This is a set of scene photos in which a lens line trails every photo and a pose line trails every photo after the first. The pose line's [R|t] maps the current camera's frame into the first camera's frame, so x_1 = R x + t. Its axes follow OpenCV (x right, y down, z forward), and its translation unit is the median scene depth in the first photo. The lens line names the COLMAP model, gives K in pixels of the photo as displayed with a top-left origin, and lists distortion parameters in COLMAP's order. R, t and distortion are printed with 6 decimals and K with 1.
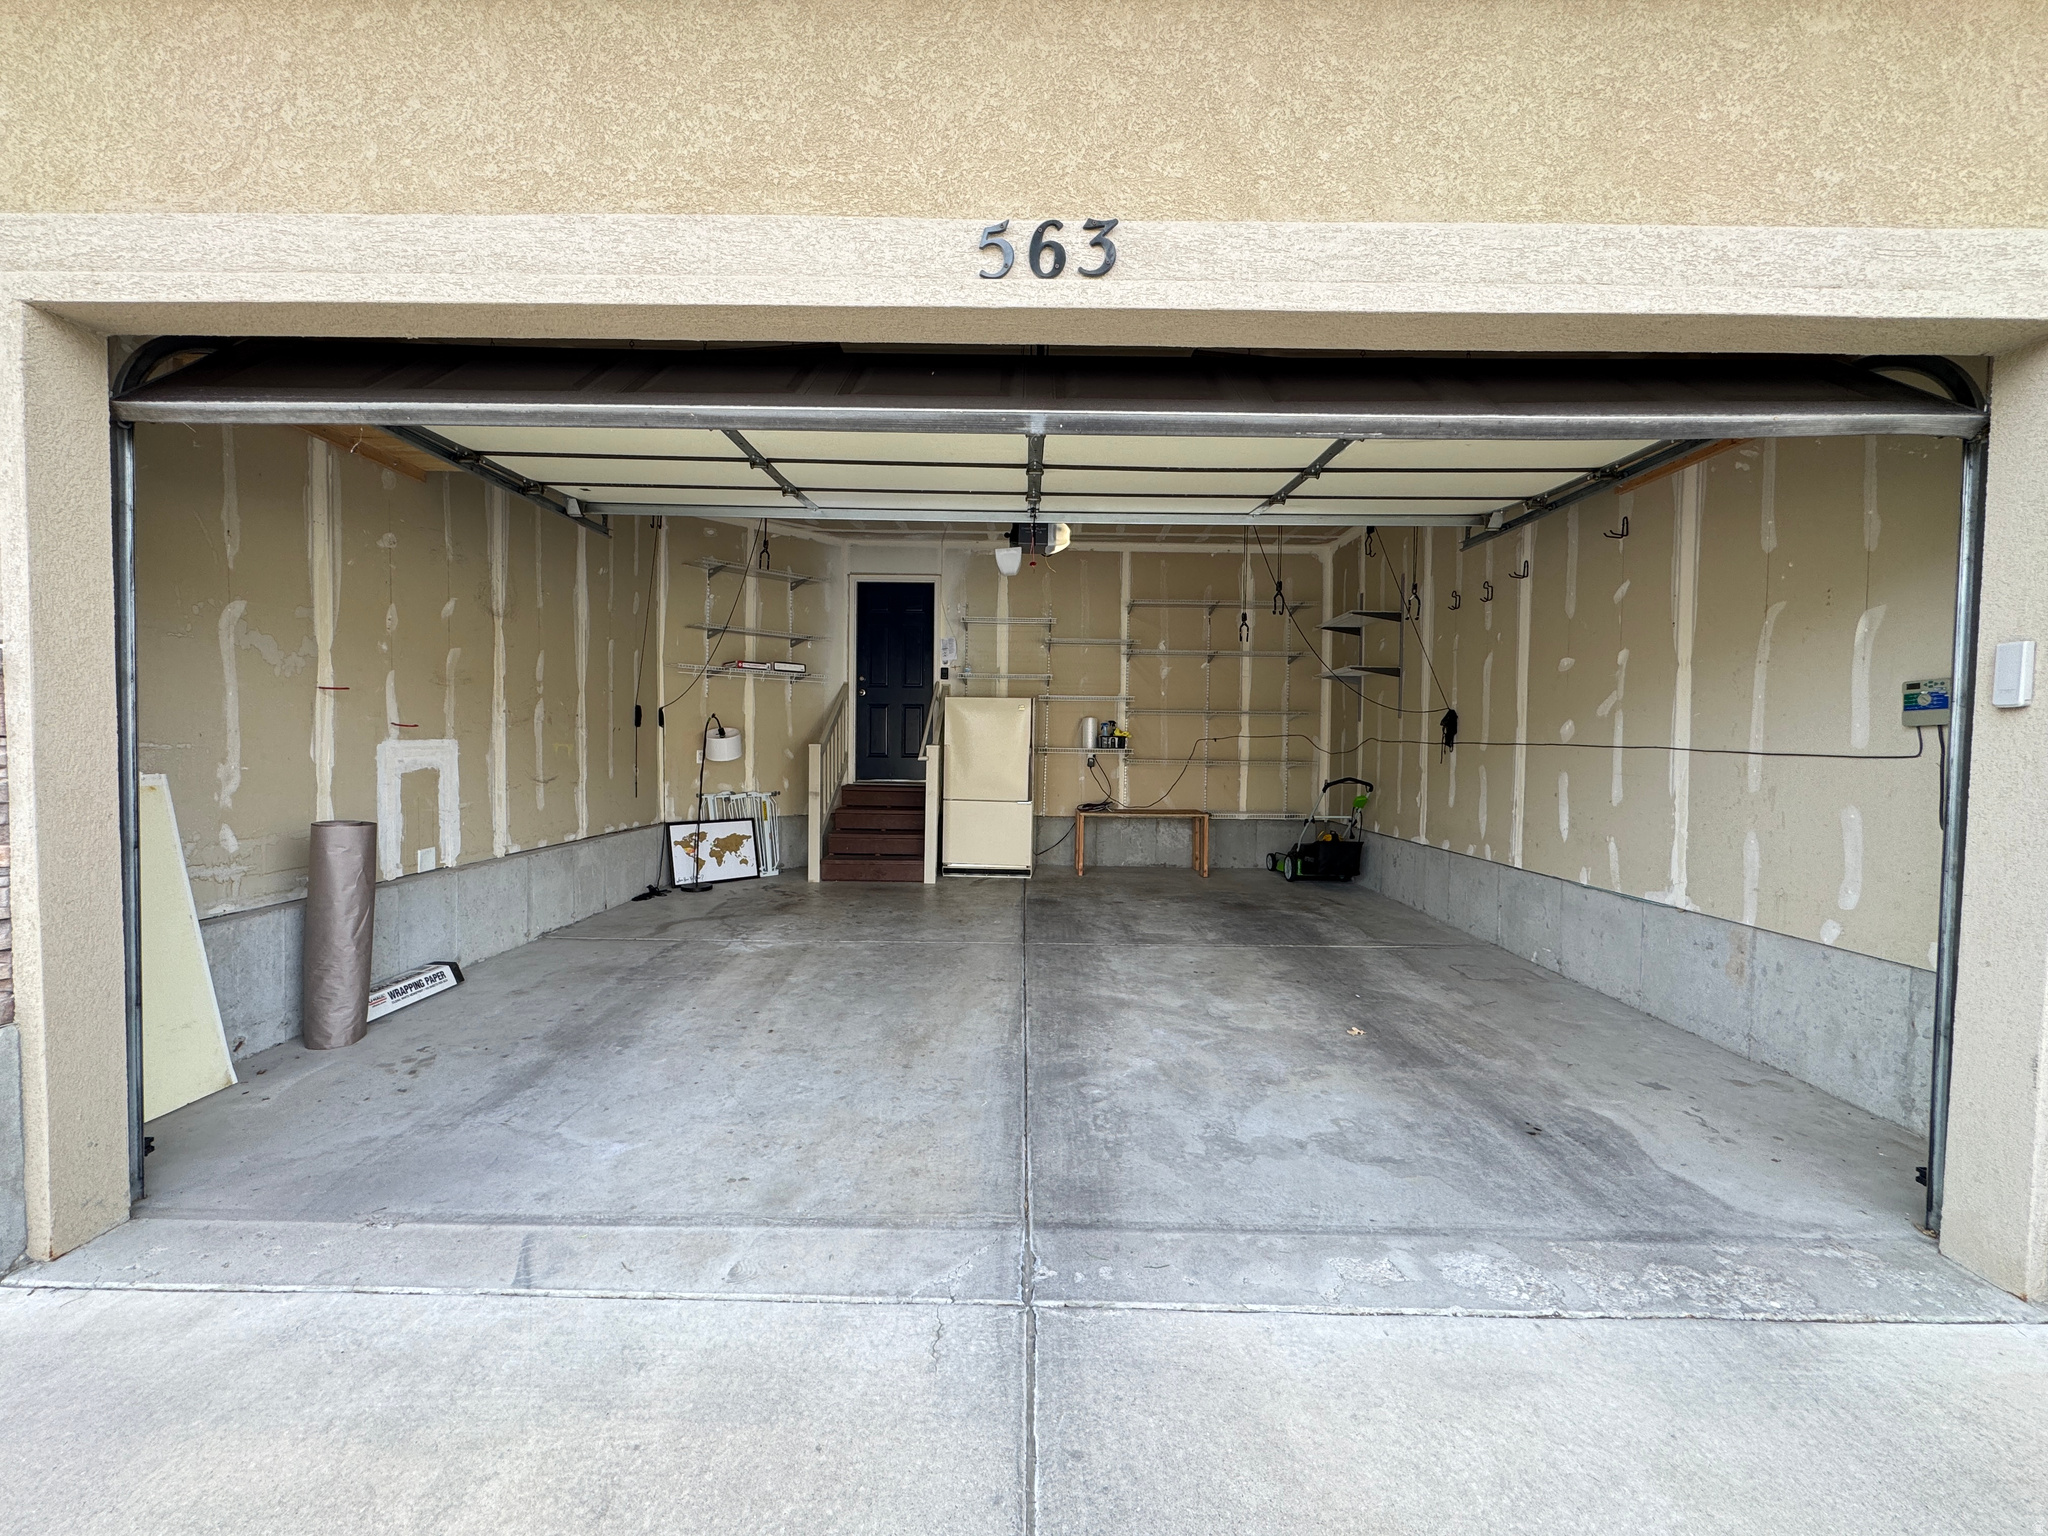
lens RADIAL K [[818.9, 0, 1024.0], [0, 818.9, 768.0], [0, 0, 1]] dist [-0.001389, 0.000188]
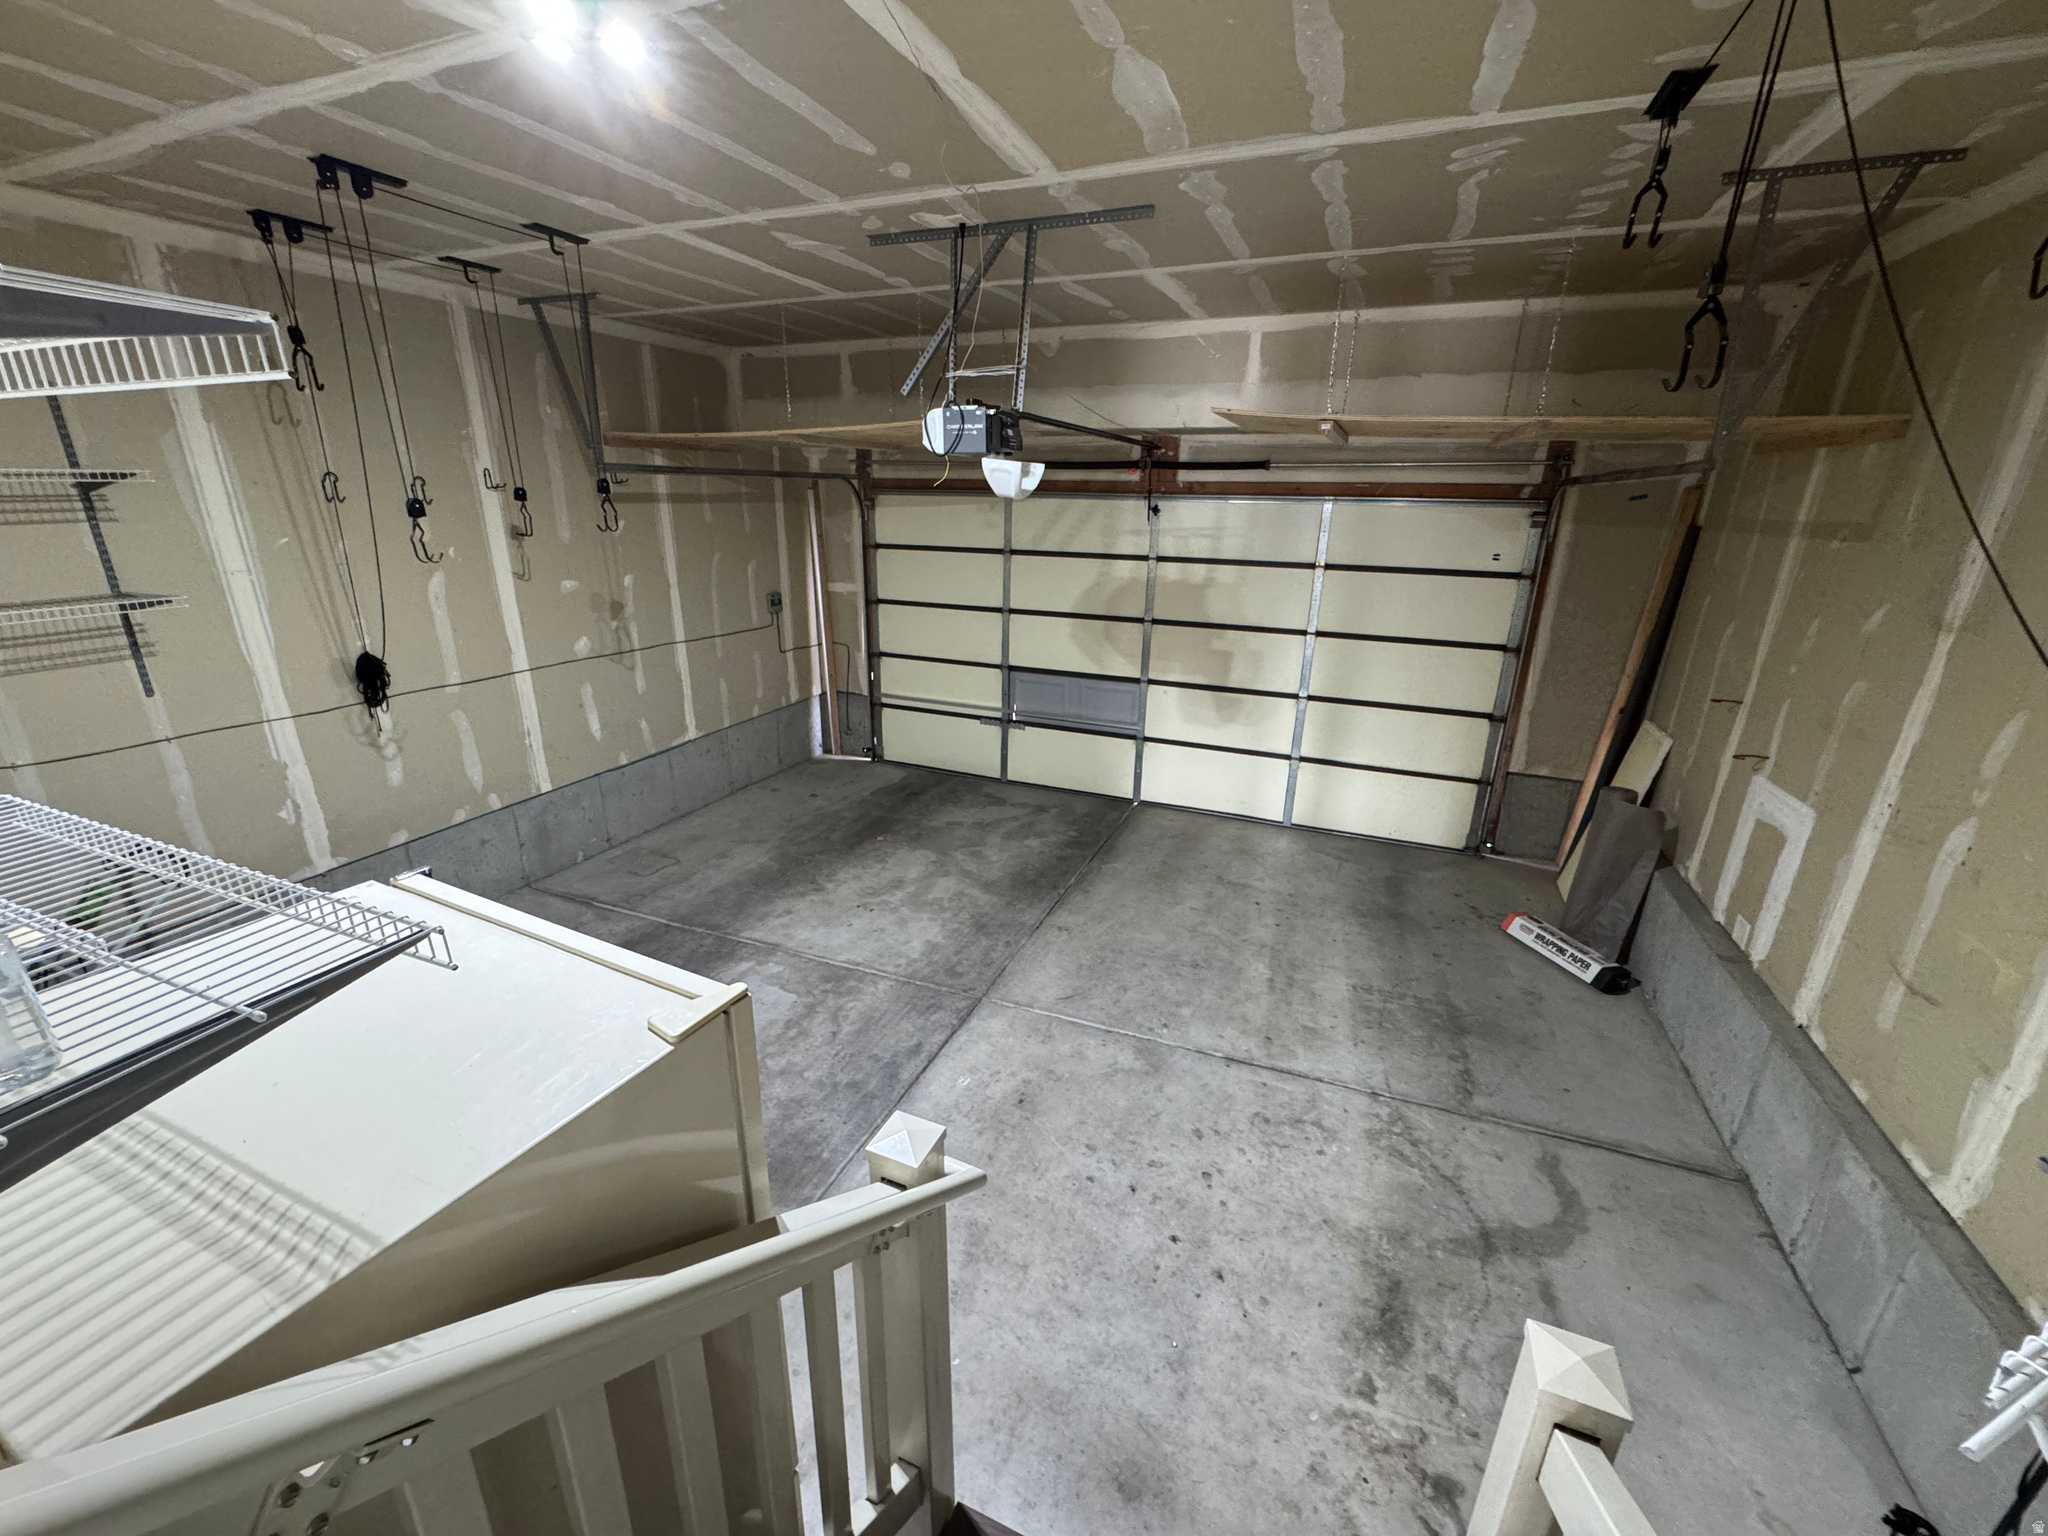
lens RADIAL K [[818.9, 0, 1024.0], [0, 818.9, 768.0], [0, 0, 1]] dist [-0.001389, 0.000188]
pose [[-0.926542, -0.146178, 0.346630, -0.415739], [-0.015955, 0.935859, 0.352014, -0.395920], [-0.375853, 0.320626, -0.869444, 2.421150]]
